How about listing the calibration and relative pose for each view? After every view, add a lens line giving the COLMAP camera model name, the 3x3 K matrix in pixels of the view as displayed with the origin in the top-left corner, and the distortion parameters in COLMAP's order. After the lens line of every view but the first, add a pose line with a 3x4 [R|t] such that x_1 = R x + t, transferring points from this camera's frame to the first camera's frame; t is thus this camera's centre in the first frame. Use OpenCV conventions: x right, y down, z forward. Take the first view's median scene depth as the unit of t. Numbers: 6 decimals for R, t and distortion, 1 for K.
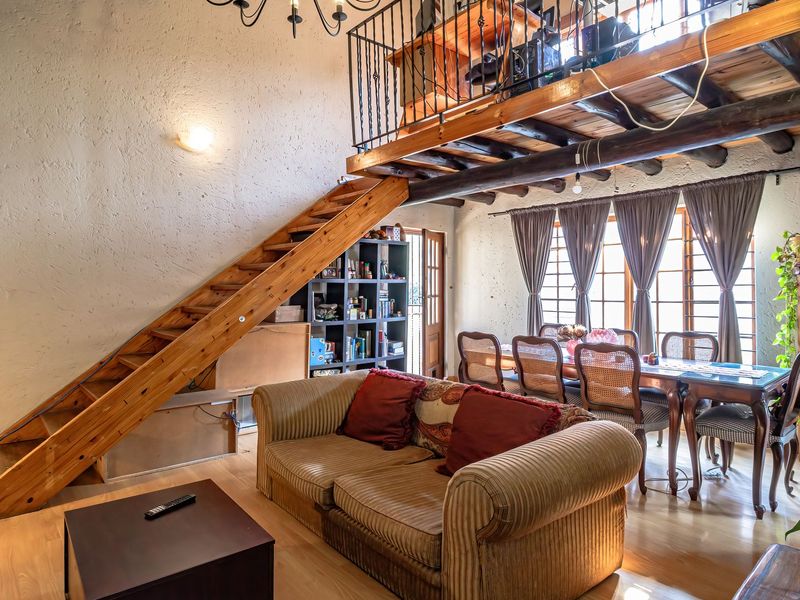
lens RADIAL K [[497.2, 0, 397.1], [0, 497.2, 300.1], [0, 0, 1]] dist [-0.000566, -0.010257]
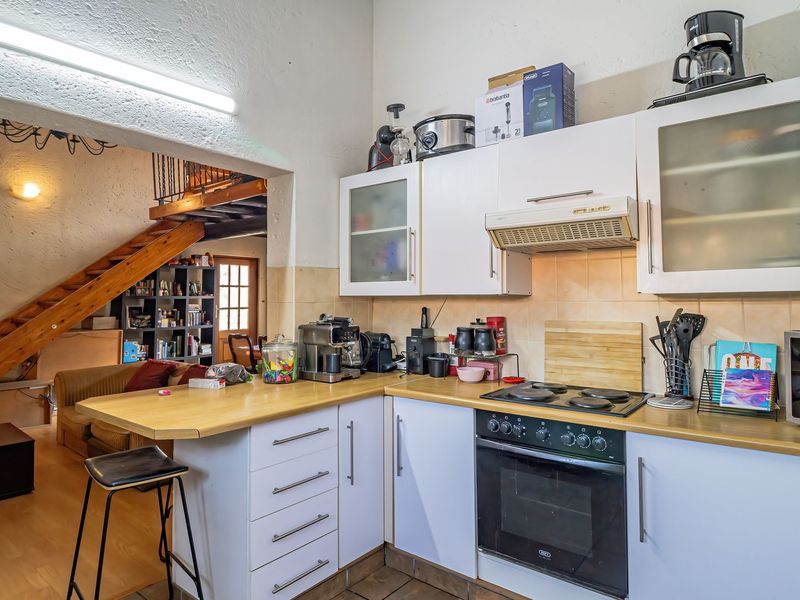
lens RADIAL K [[497.2, 0, 399.1], [0, 497.2, 296.8], [0, 0, 1]] dist [-0.000566, -0.010257]
pose [[0.981240, -0.000364, 0.192791, 0.268289], [0.005613, 0.999628, -0.026685, -0.001940], [-0.192709, 0.027267, 0.980877, -0.403808]]
